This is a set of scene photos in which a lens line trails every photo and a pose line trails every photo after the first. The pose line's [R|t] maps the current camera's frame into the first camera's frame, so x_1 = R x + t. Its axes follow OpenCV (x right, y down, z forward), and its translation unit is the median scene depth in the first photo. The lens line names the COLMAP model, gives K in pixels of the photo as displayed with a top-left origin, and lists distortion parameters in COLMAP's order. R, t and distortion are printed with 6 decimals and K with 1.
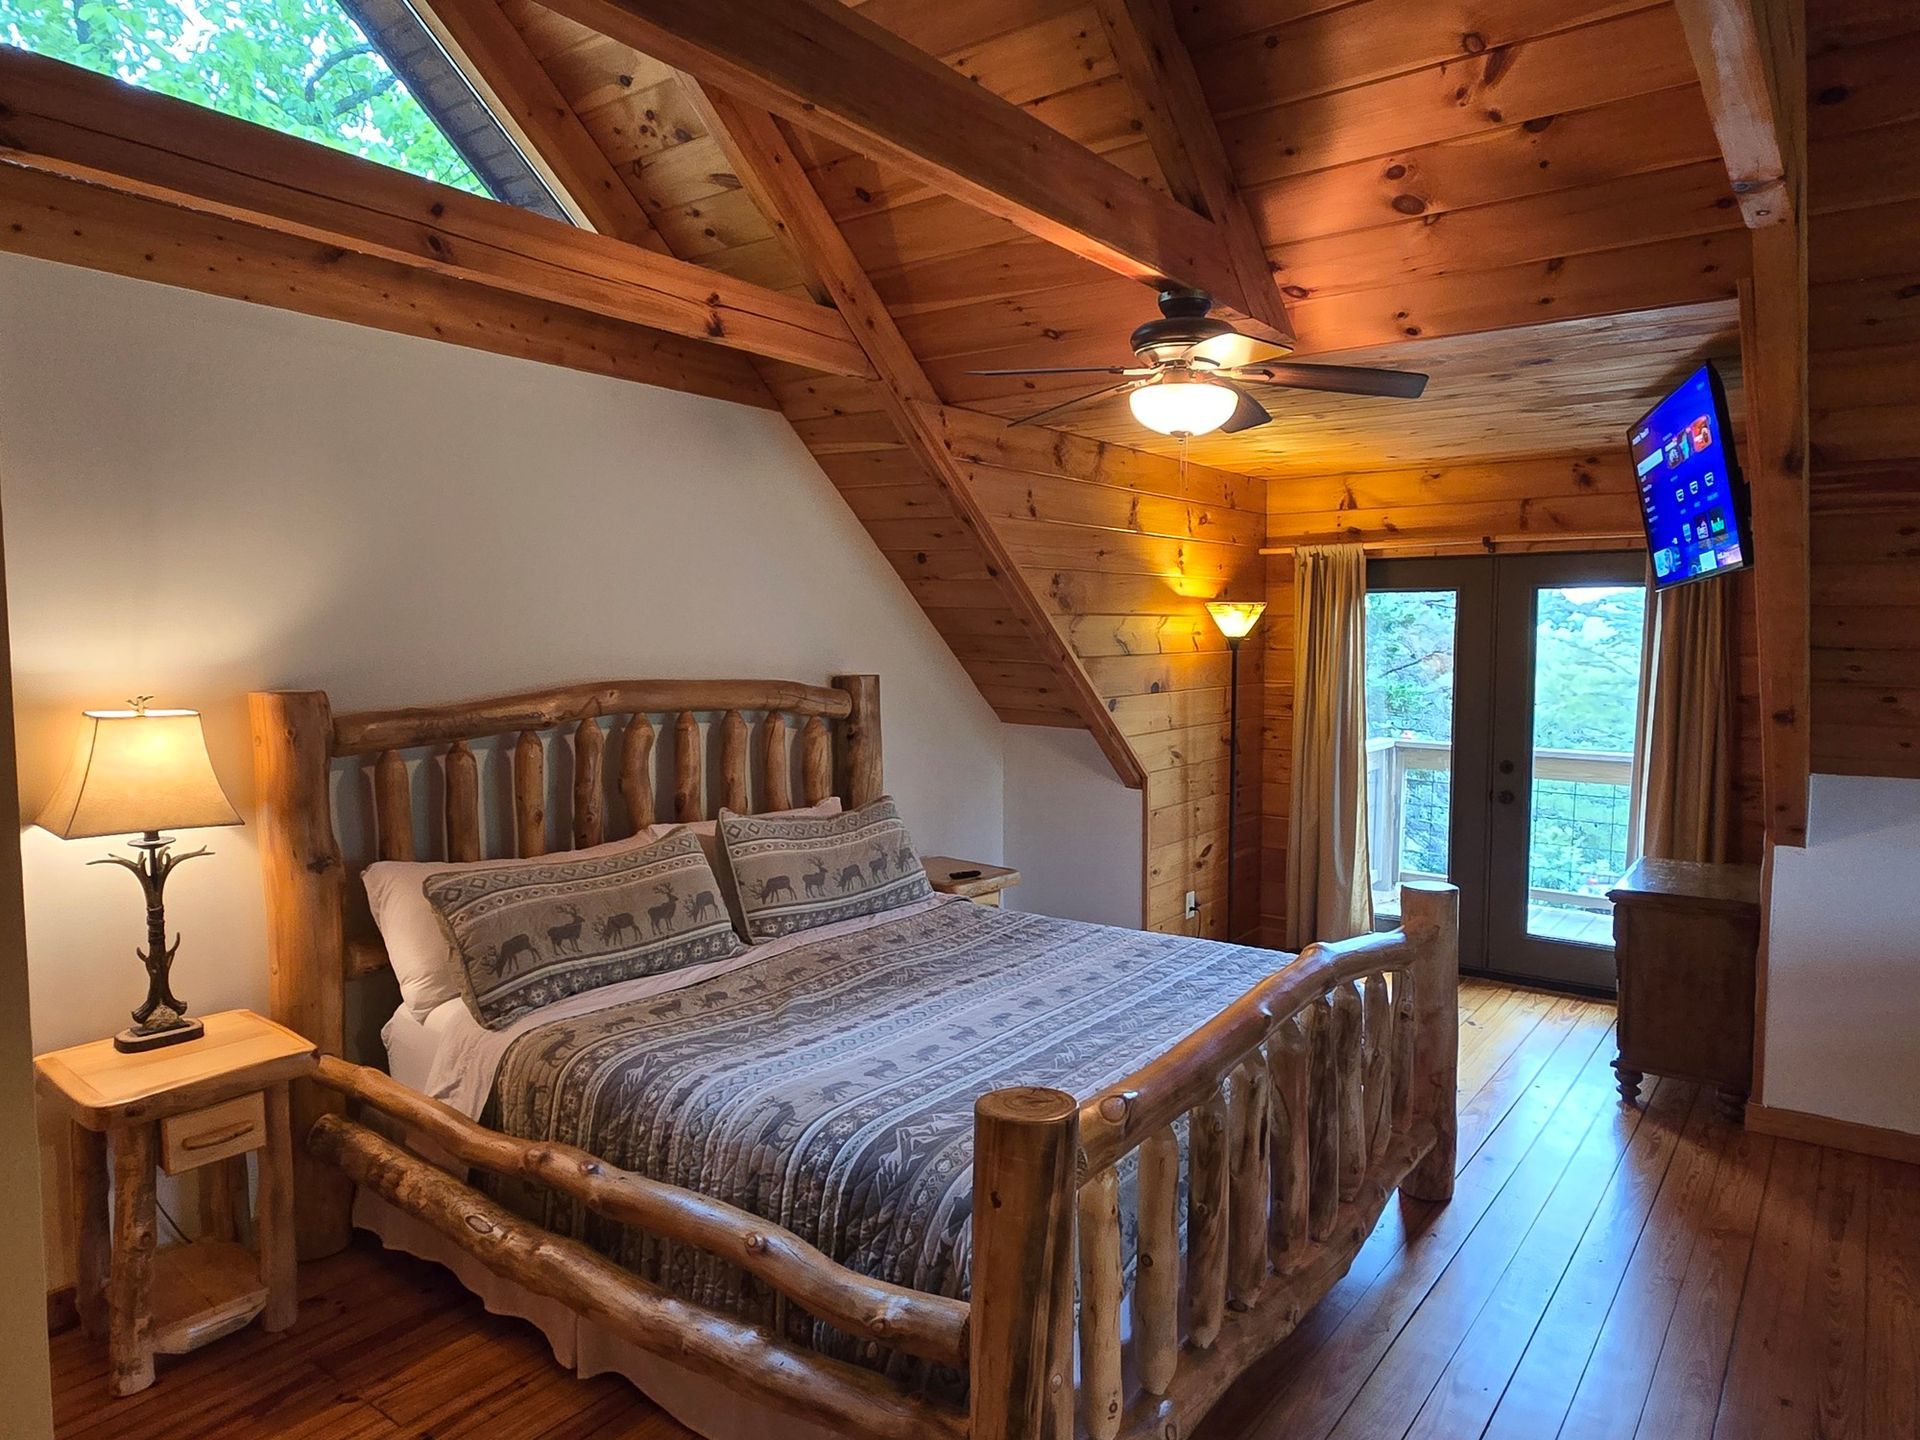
lens RADIAL K [[1245.7, 0, 976.9], [0, 1245.7, 724.9], [0, 0, 1]] dist [0.008717, 0.000852]
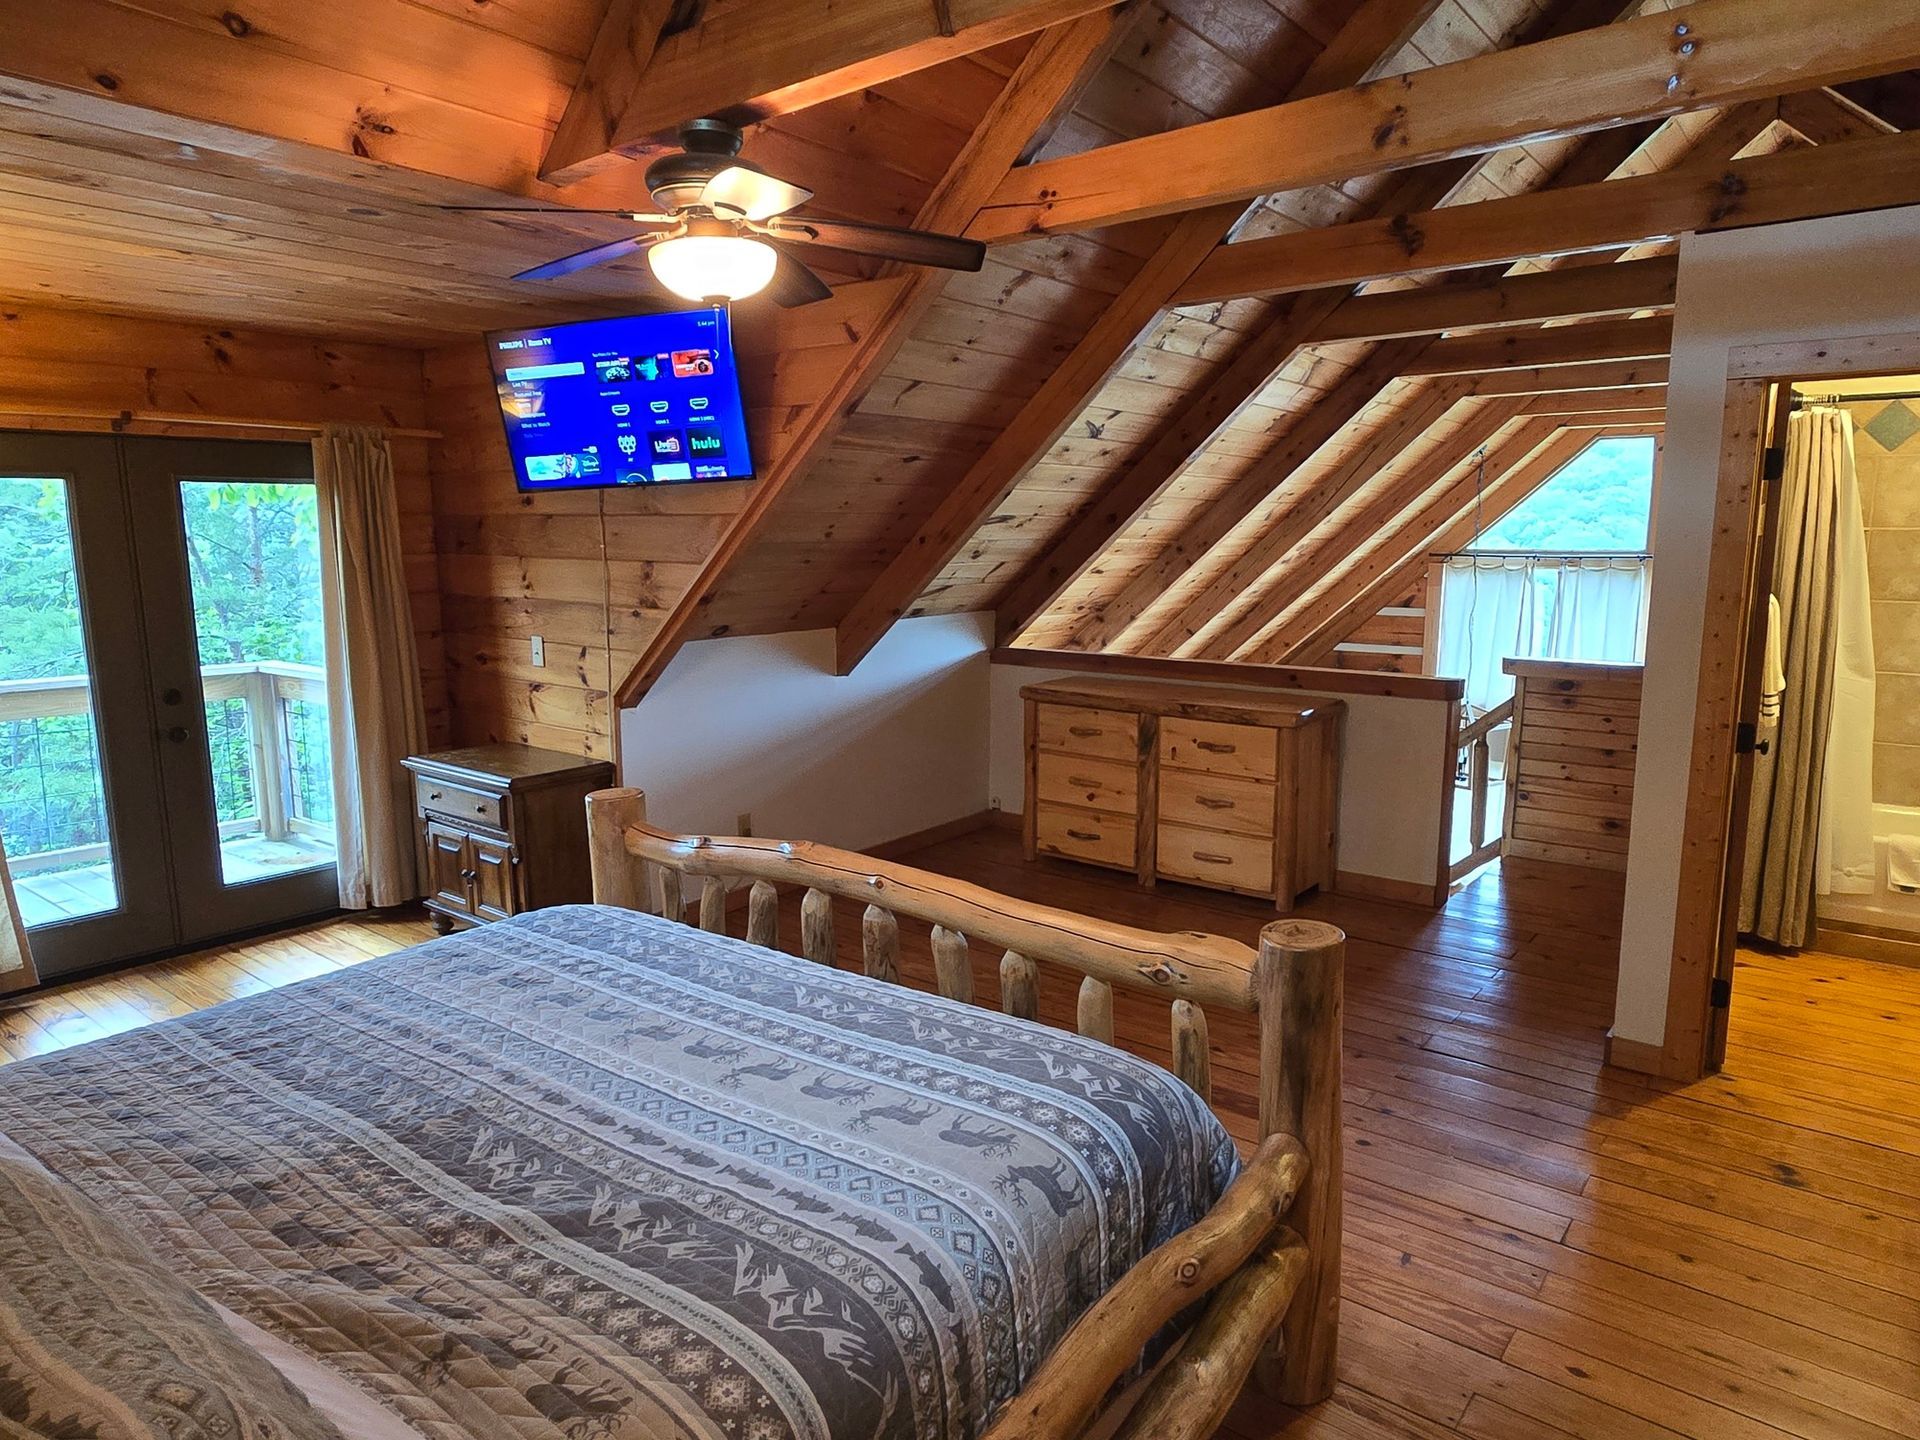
lens RADIAL K [[1245.7, 0, 973.7], [0, 1245.7, 728.8], [0, 0, 1]] dist [0.008717, 0.000852]
pose [[-0.011216, -0.161944, 0.986736, -0.591109], [0.077671, 0.983676, 0.162325, -0.058008], [-0.996916, 0.078462, 0.001545, 0.694090]]
